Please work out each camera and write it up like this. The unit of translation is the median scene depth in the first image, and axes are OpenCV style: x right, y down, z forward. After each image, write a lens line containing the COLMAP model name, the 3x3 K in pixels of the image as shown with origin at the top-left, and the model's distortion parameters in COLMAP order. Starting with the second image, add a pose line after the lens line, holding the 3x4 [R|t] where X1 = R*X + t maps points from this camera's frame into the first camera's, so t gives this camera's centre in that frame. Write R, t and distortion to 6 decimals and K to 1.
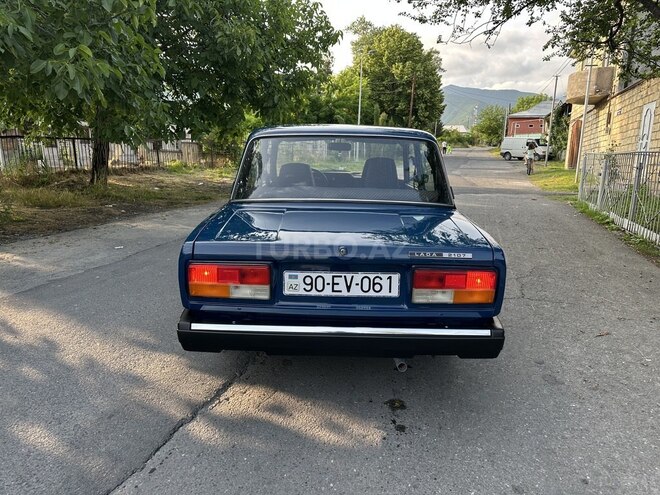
lens RADIAL K [[469.7, 0, 325.3], [0, 469.7, 244.6], [0, 0, 1]] dist [0.038609, -0.053179]
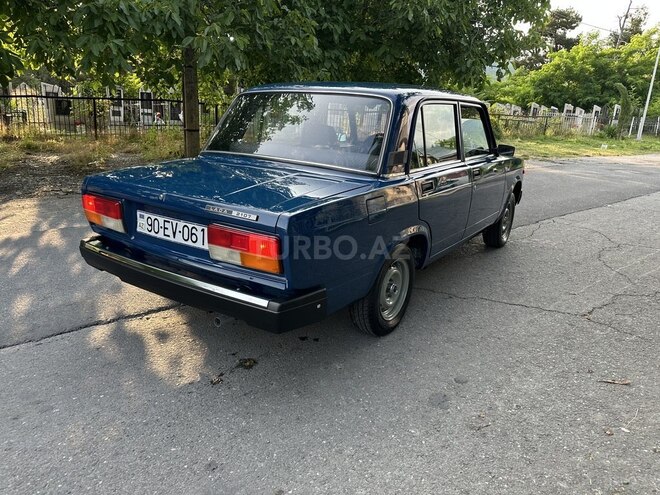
lens RADIAL K [[469.7, 0, 315.4], [0, 469.7, 241.5], [0, 0, 1]] dist [0.038609, -0.053179]
pose [[0.840122, 0.161875, -0.517679, 0.857383], [-0.135940, 0.986805, 0.087956, -0.026277], [0.525086, -0.003521, 0.851042, 0.272593]]
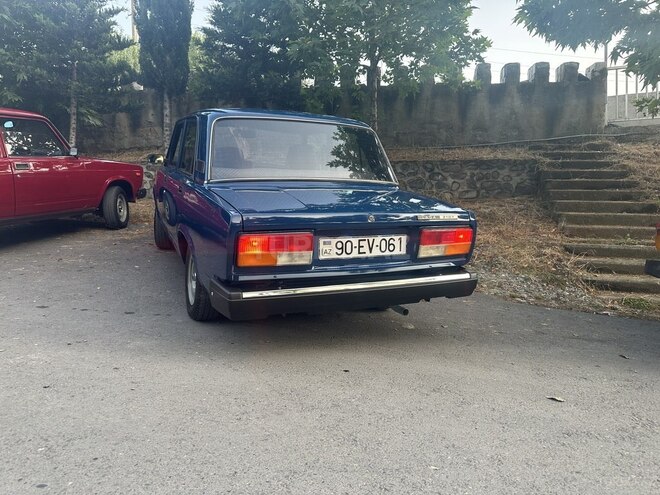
lens RADIAL K [[469.7, 0, 331.6], [0, 469.7, 247.2], [0, 0, 1]] dist [0.038609, -0.053179]
pose [[0.903619, -0.062891, 0.423695, -0.536841], [0.055674, 0.998016, 0.029402, 0.046253], [-0.424703, -0.002979, 0.905328, -0.024706]]
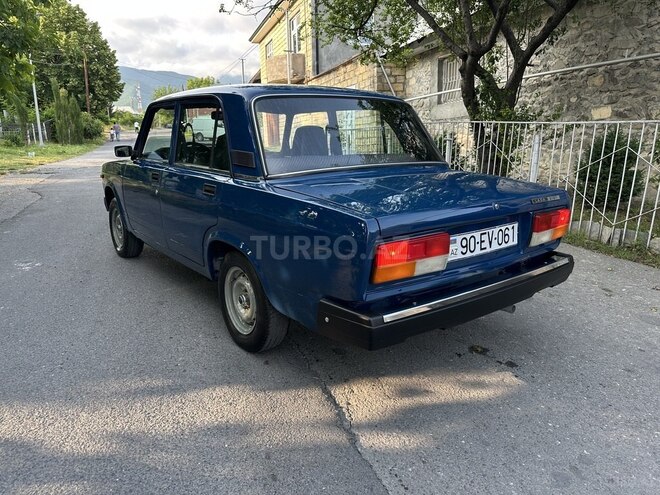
lens RADIAL K [[469.7, 0, 334.2], [0, 469.7, 245.3], [0, 0, 1]] dist [0.038609, -0.053179]
pose [[0.786105, -0.166175, 0.595336, -0.818498], [0.143577, 0.985929, 0.085615, -0.039029], [-0.601186, 0.018174, 0.798902, 0.390955]]
